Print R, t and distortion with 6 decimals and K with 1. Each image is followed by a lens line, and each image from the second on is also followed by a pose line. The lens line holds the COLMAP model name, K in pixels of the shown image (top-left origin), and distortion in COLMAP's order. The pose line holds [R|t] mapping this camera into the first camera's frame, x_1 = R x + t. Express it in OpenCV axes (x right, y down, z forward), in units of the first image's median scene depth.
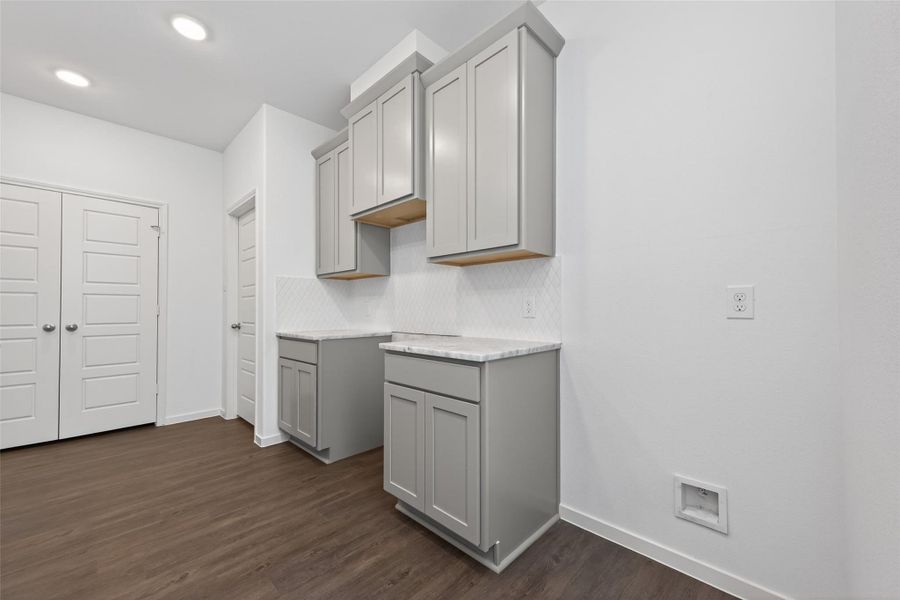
lens RADIAL K [[351.0, 0, 454.3], [0, 351.0, 304.4], [0, 0, 1]] dist [0.001209, 0.000017]
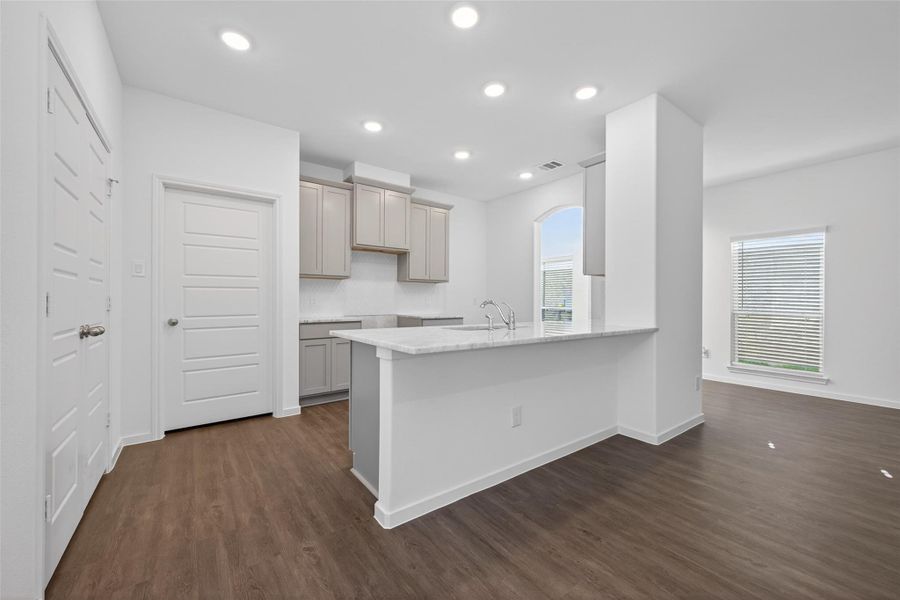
lens RADIAL K [[351.0, 0, 454.3], [0, 351.0, 304.4], [0, 0, 1]] dist [0.001209, 0.000017]
pose [[0.167079, -0.008736, 0.985905, -2.291359], [-0.015679, 0.999811, 0.011516, -0.000097], [-0.985819, -0.017382, 0.166910, 0.367614]]
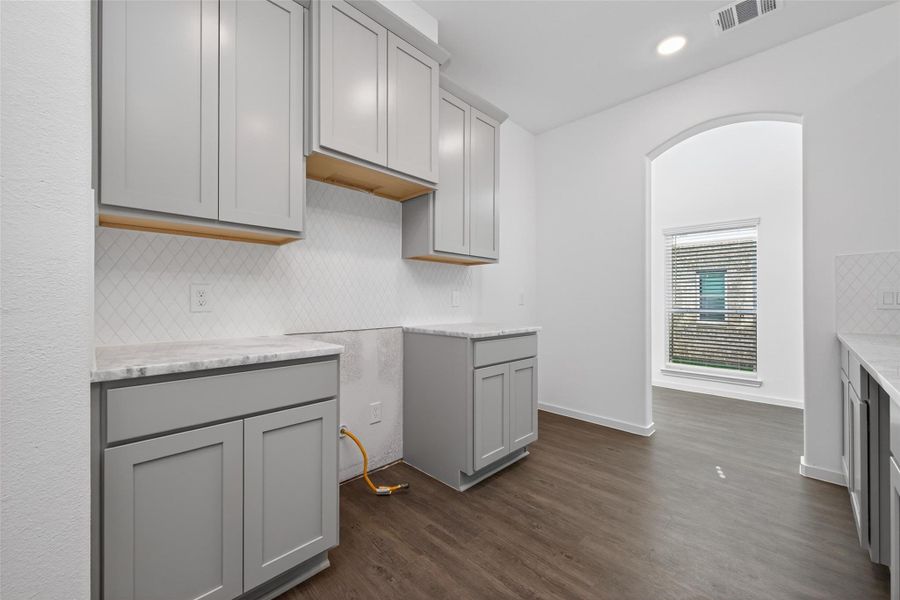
lens RADIAL K [[350.1, 0, 450.0], [0, 350.1, 300.0], [0, 0, 1]] dist [0.000113, -0.000070]
pose [[0.026508, 0.008450, 0.999613, -1.141497], [-0.011908, 0.999896, -0.008137, 0.021043], [-0.999578, -0.011688, 0.026605, 0.960368]]
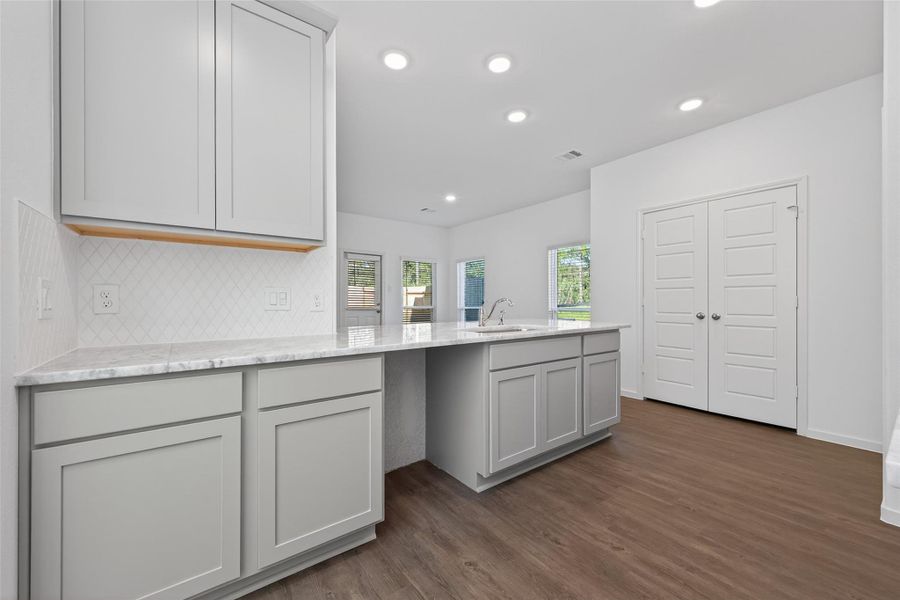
lens RADIAL K [[358.3, 0, 446.9], [0, 358.3, 299.3], [0, 0, 1]] dist [-0.000691, -0.000149]
pose [[-0.165519, -0.004057, -0.986198, 0.286845], [0.015581, 0.999856, -0.006728, 0.005506], [0.986084, -0.016479, -0.165431, 0.474615]]
